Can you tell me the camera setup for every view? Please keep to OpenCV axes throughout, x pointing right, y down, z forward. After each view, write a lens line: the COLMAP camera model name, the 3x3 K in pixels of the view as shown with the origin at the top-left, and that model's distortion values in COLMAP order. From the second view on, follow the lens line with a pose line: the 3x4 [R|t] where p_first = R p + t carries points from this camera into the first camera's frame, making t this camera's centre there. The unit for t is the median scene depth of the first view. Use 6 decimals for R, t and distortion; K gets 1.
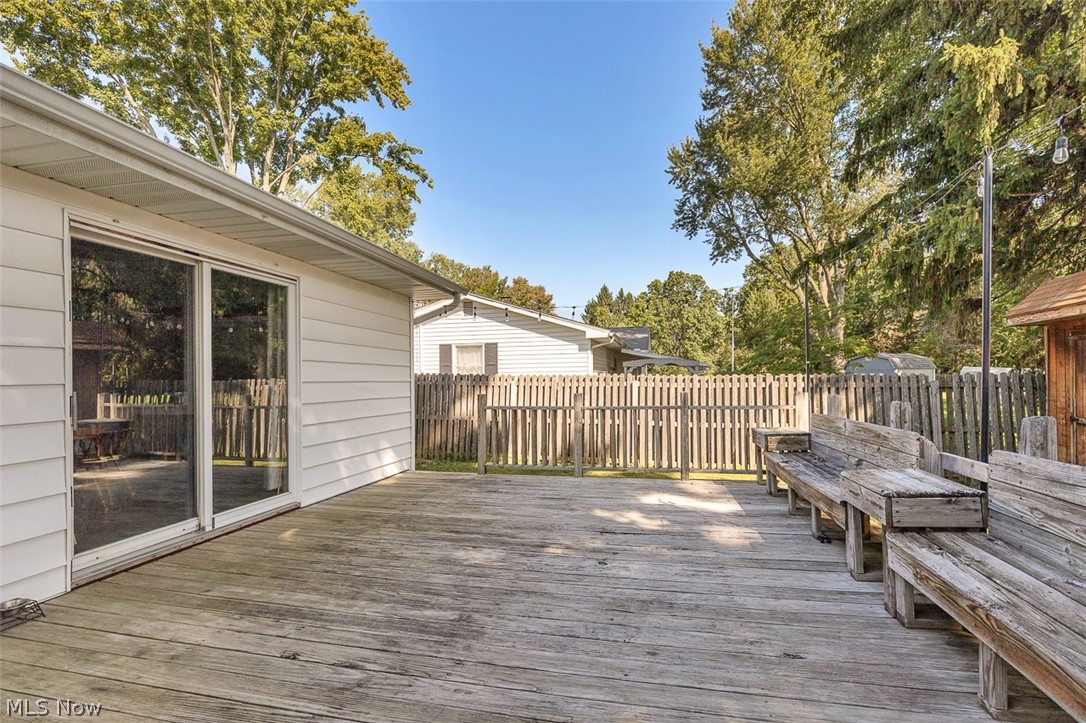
lens RADIAL K [[499.0, 0, 543.0], [0, 499.0, 361.5], [0, 0, 1]] dist [0.002346, -0.000144]
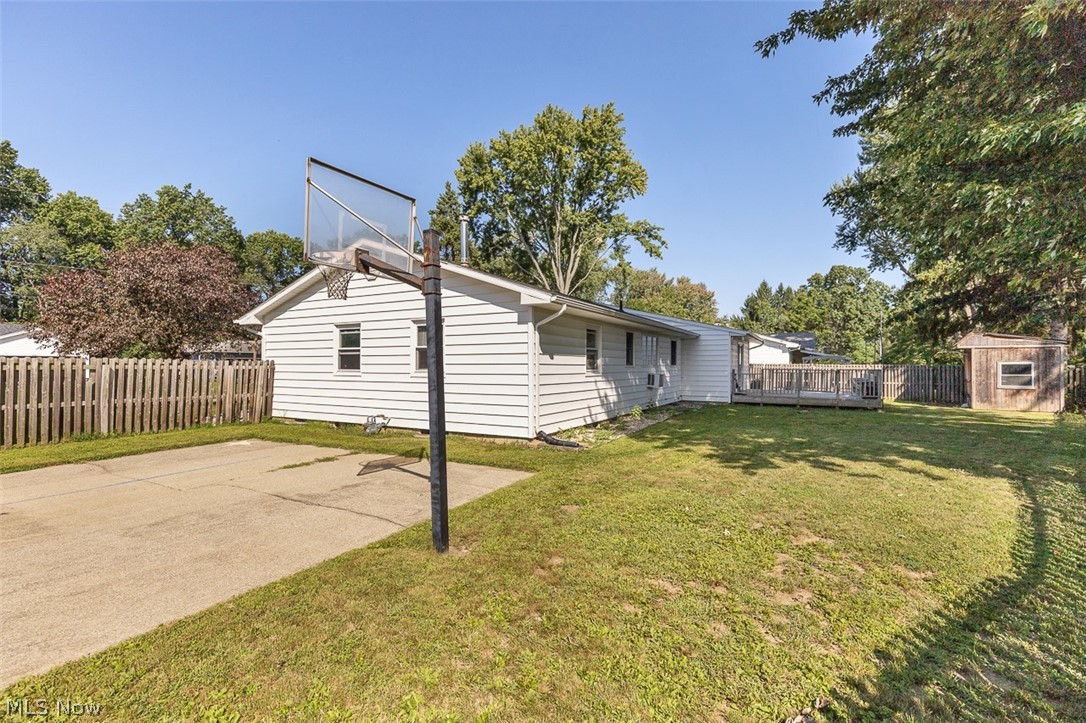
lens RADIAL K [[495.3, 0, 540.3], [0, 495.3, 358.5], [0, 0, 1]] dist [0.005846, -0.000476]
pose [[0.960998, 0.003504, -0.276532, -0.051205], [0.002331, 0.999782, 0.020771, -0.006527], [0.276545, -0.020606, 0.960780, -0.202373]]
